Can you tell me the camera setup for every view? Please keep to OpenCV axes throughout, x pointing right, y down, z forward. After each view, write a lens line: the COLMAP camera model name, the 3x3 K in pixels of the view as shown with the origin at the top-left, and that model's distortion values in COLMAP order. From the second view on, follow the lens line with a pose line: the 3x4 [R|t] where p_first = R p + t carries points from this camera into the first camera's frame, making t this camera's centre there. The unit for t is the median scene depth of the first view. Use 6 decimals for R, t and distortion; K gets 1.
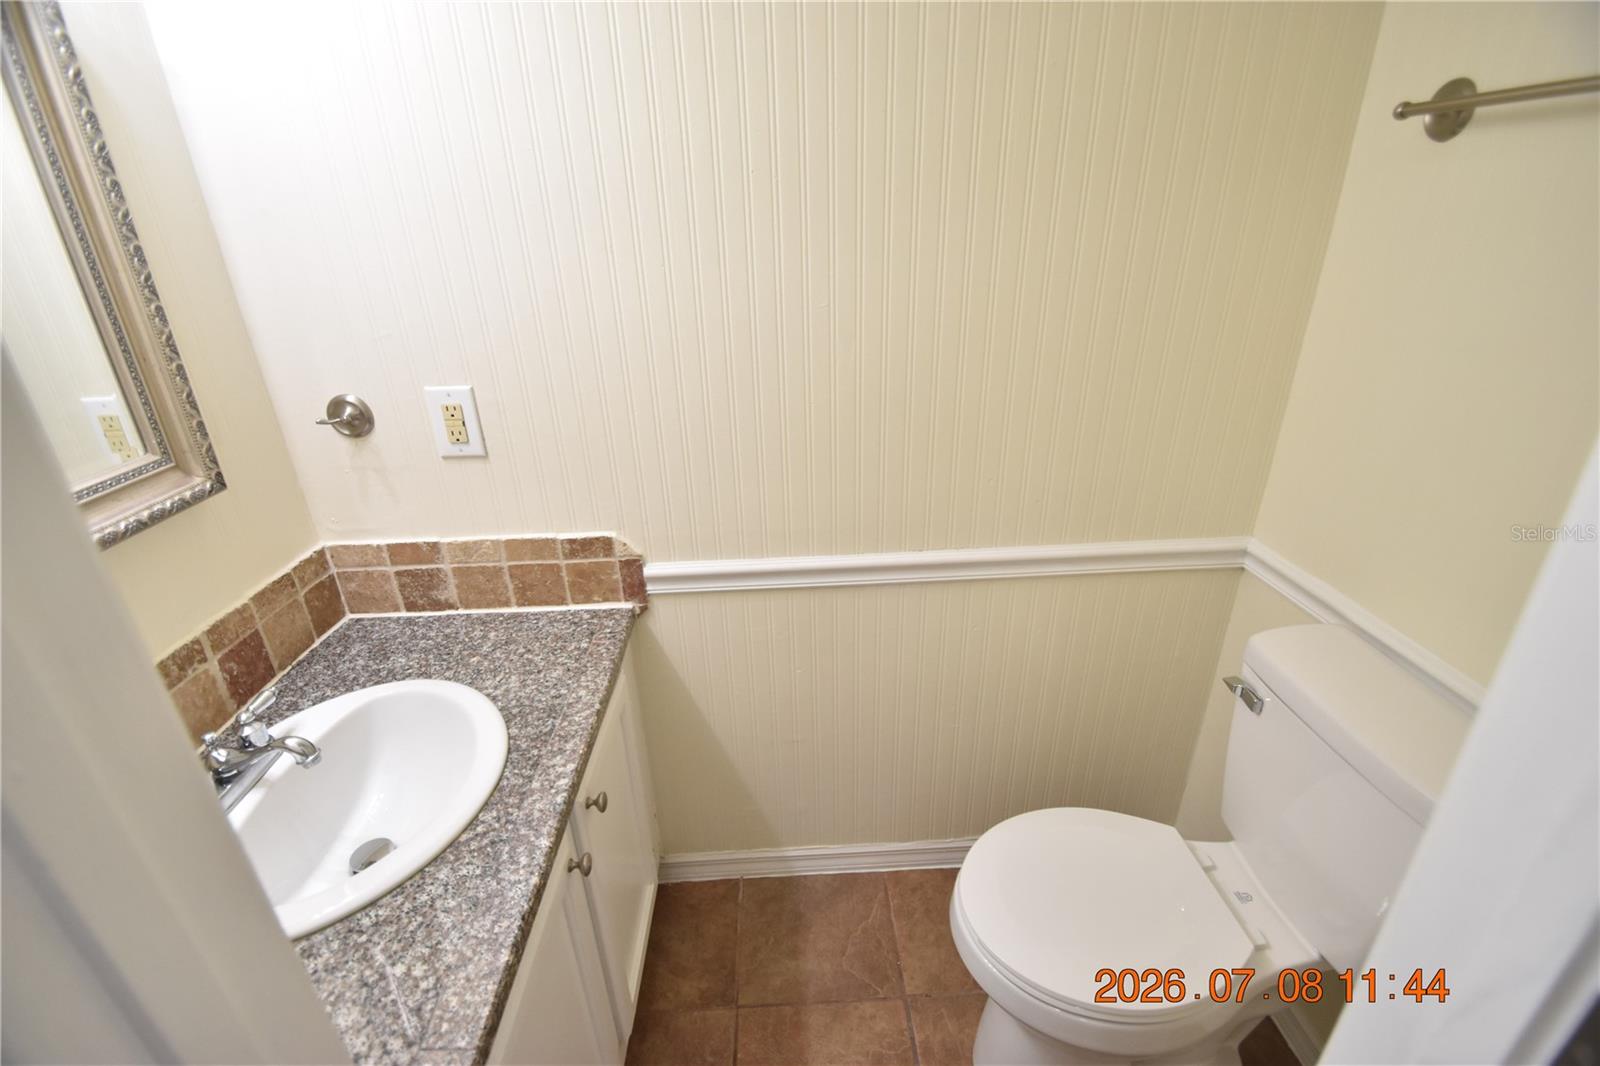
lens RADIAL K [[698.0, 0, 793.8], [0, 698.0, 541.8], [0, 0, 1]] dist [0.015172, -0.018770]
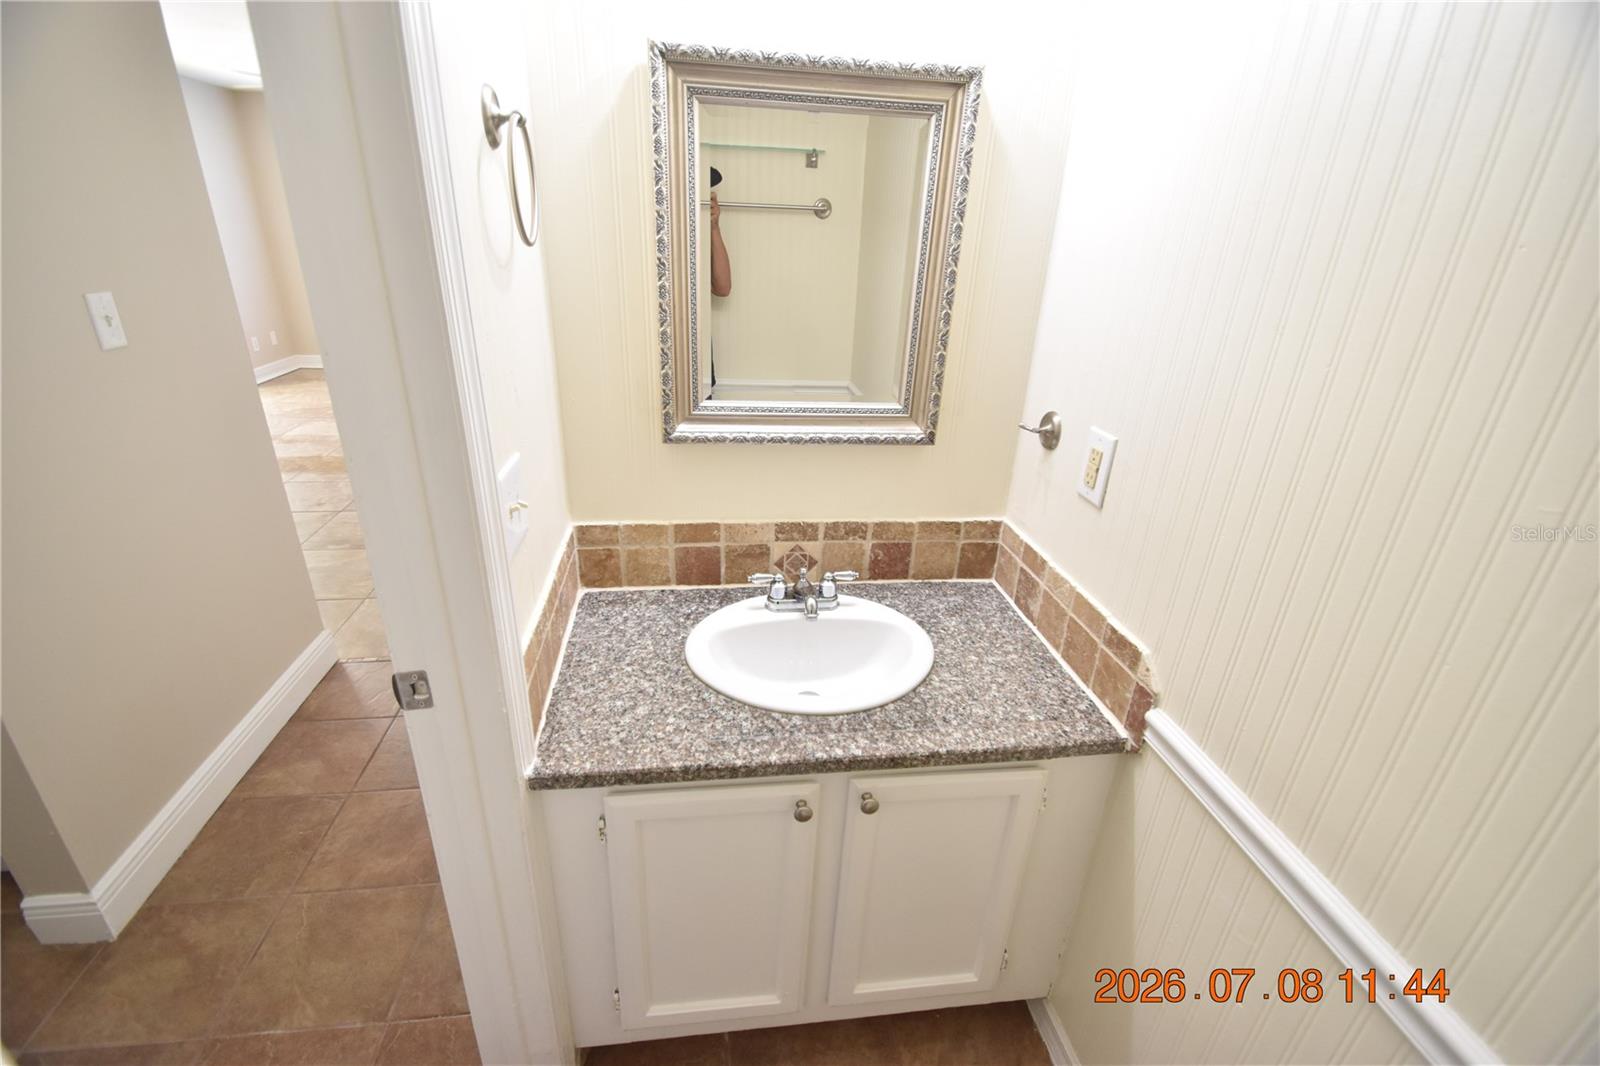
lens RADIAL K [[698.0, 0, 793.8], [0, 698.0, 541.8], [0, 0, 1]] dist [0.015172, -0.018770]
pose [[0.106282, 0.435430, -0.893927, 0.409231], [-0.450873, 0.822387, 0.346977, -0.232006], [0.886238, 0.366170, 0.283728, 0.365628]]
